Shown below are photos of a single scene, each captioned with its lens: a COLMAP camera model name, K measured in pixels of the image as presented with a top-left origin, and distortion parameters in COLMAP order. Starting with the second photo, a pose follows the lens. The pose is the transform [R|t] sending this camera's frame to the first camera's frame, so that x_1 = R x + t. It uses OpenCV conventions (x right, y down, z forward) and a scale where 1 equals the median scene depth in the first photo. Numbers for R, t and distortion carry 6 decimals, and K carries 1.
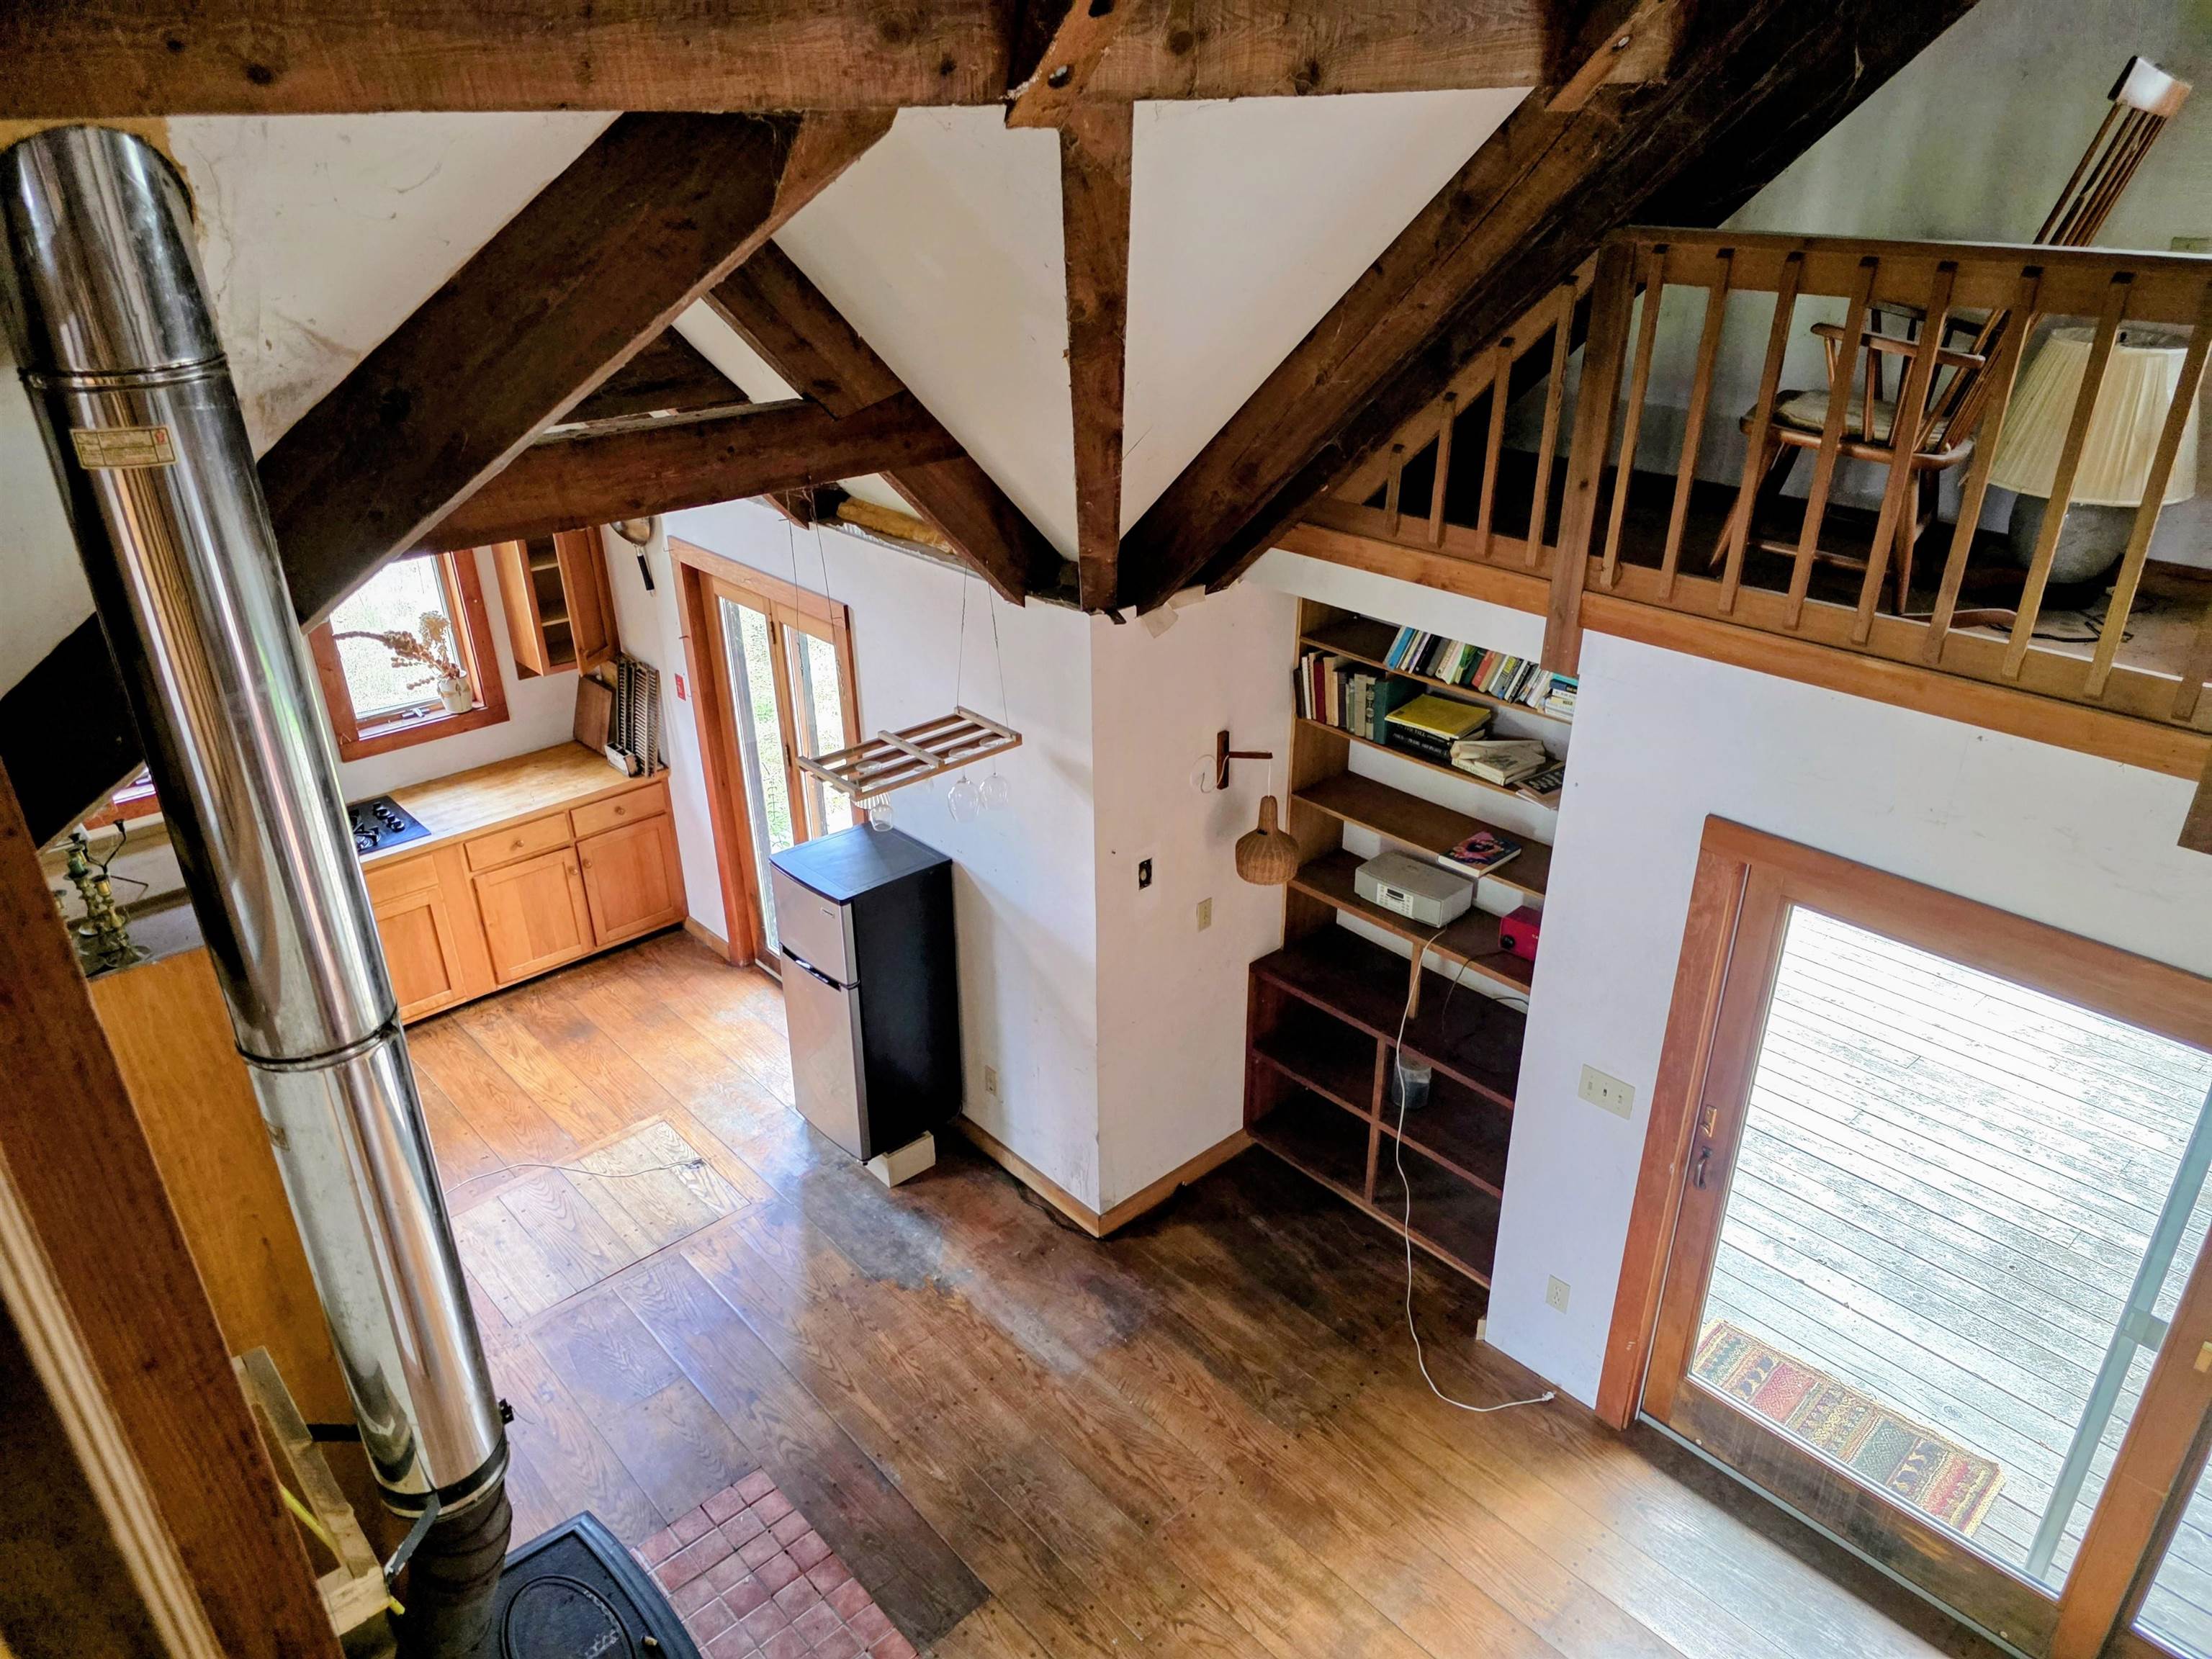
lens RADIAL K [[1492.2, 0, 1101.3], [0, 1492.2, 794.9], [0, 0, 1]] dist [0.066646, -0.061571]
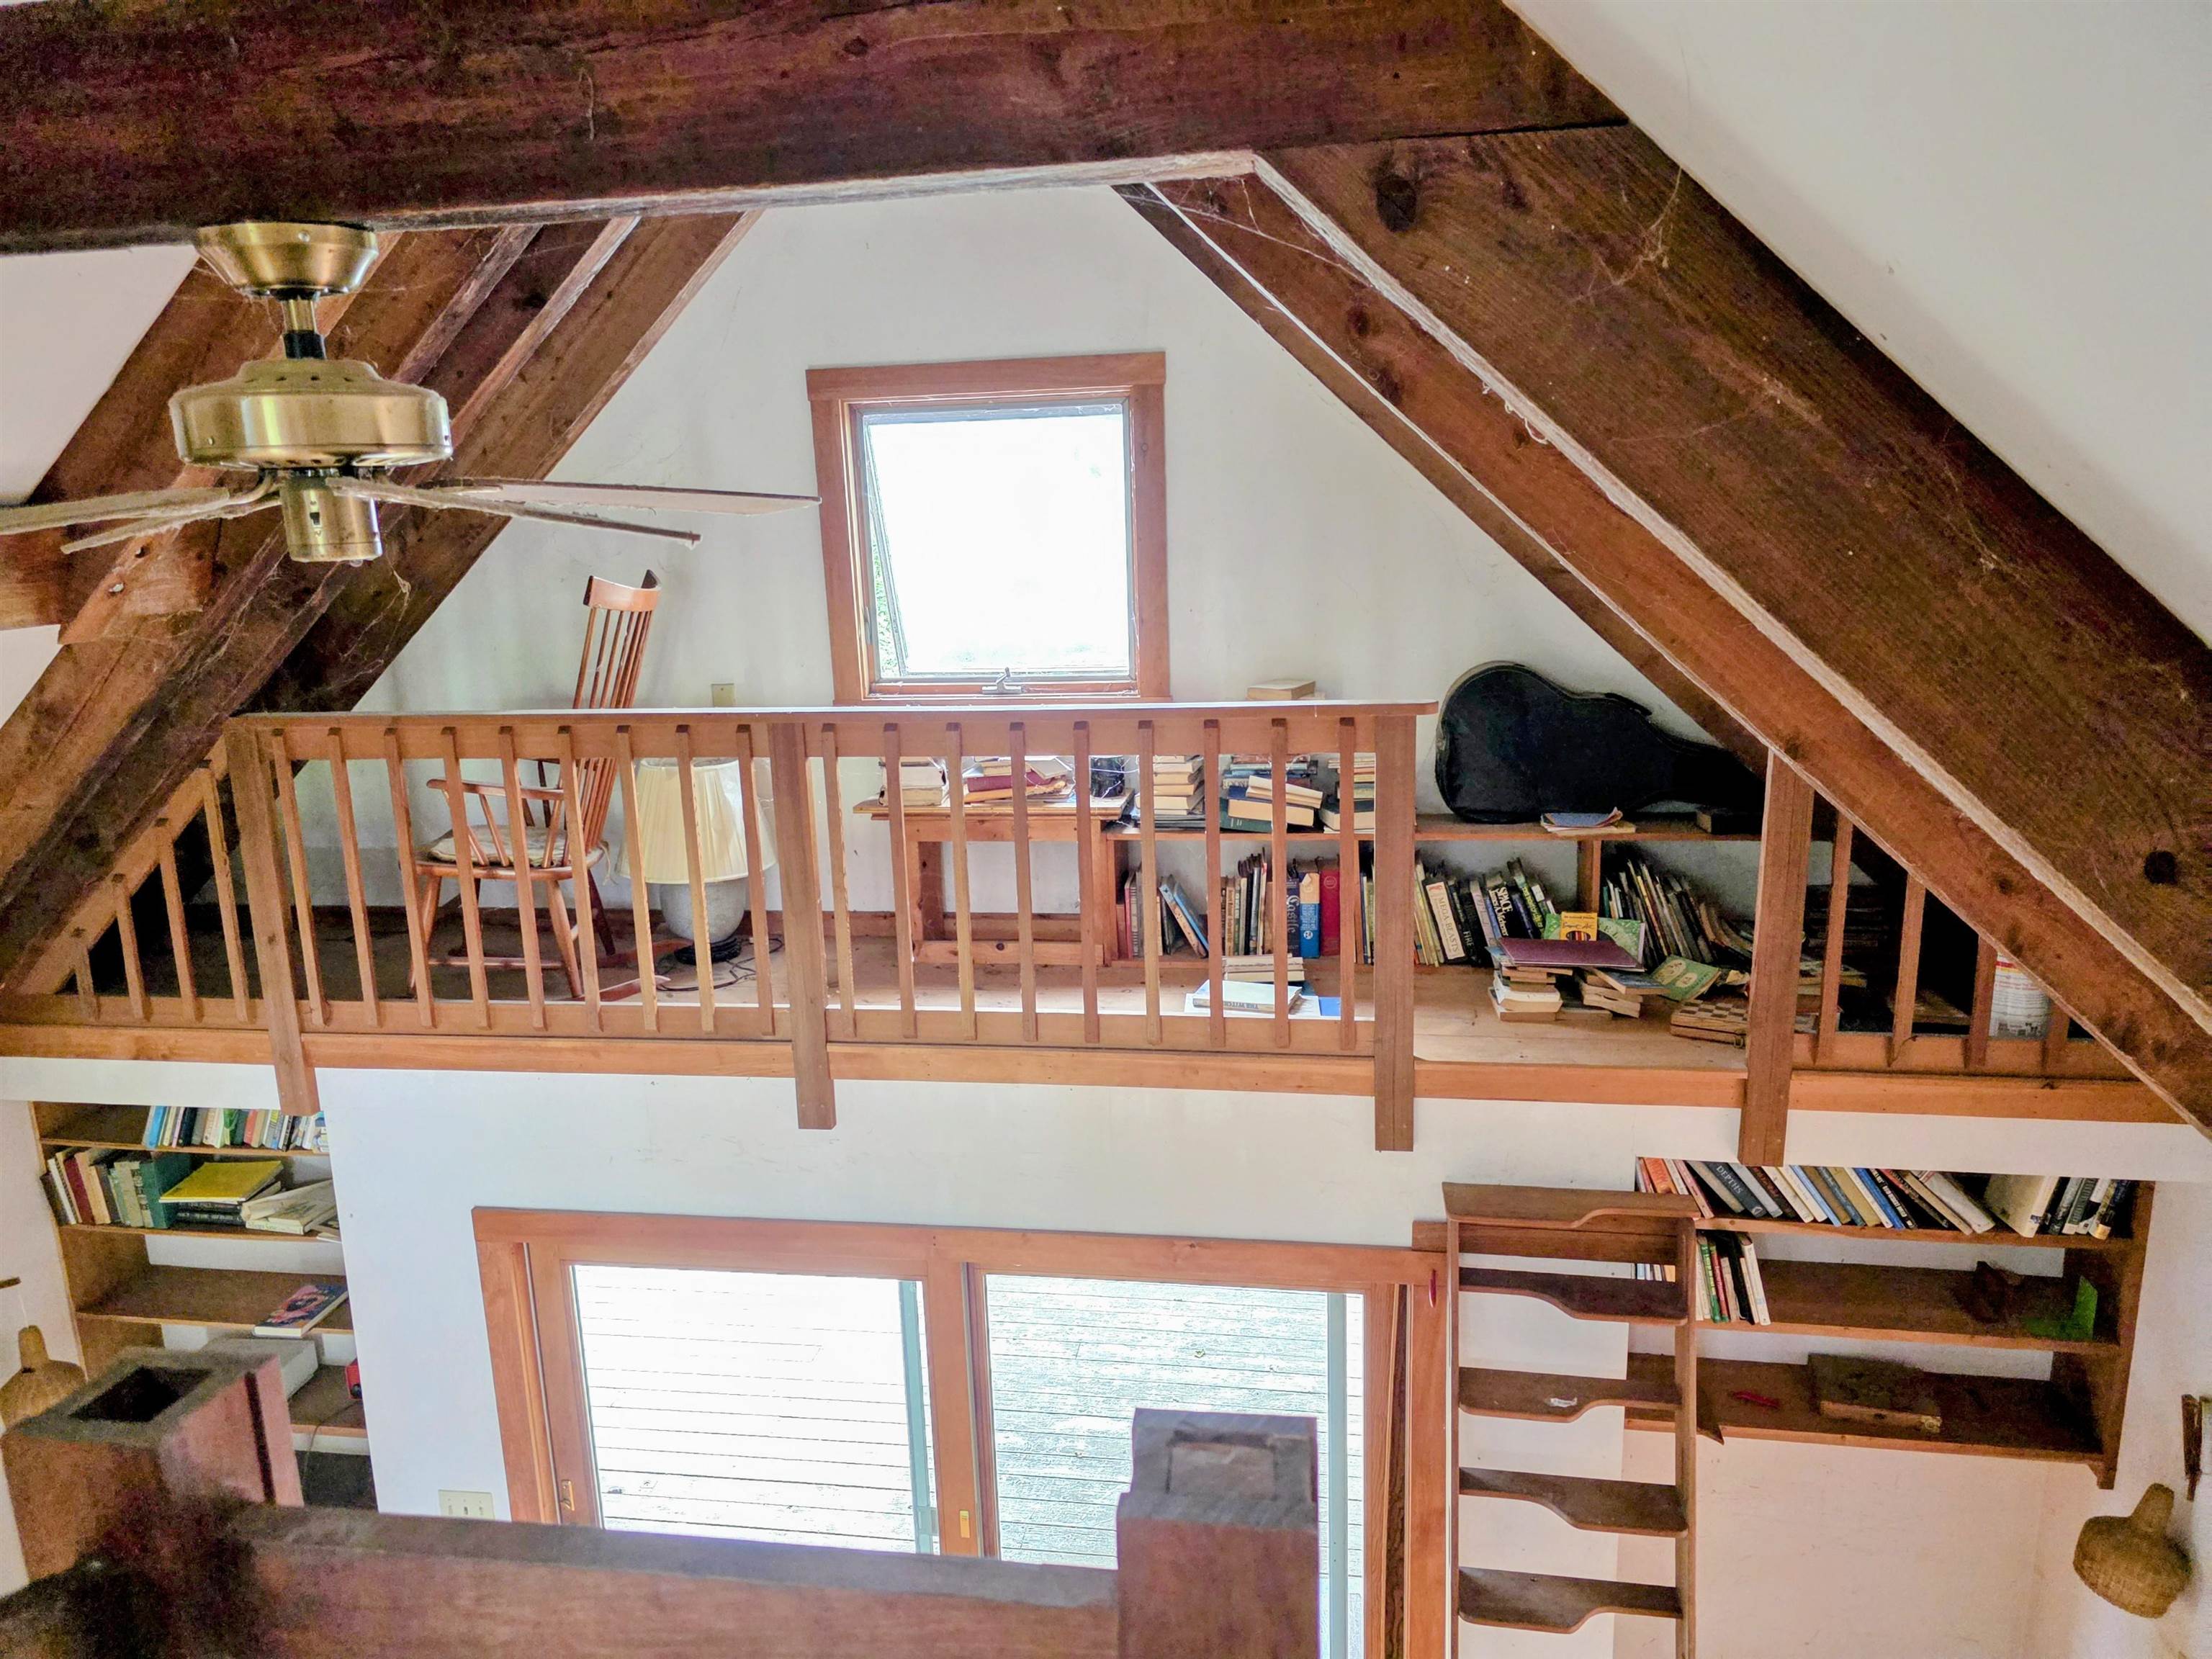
lens RADIAL K [[1492.2, 0, 1101.3], [0, 1492.2, 794.9], [0, 0, 1]] dist [0.066646, -0.061571]
pose [[0.787106, -0.137047, 0.601401, 0.135731], [0.282853, 0.946642, -0.154475, 0.025278], [-0.548141, 0.291696, 0.783872, -0.166268]]
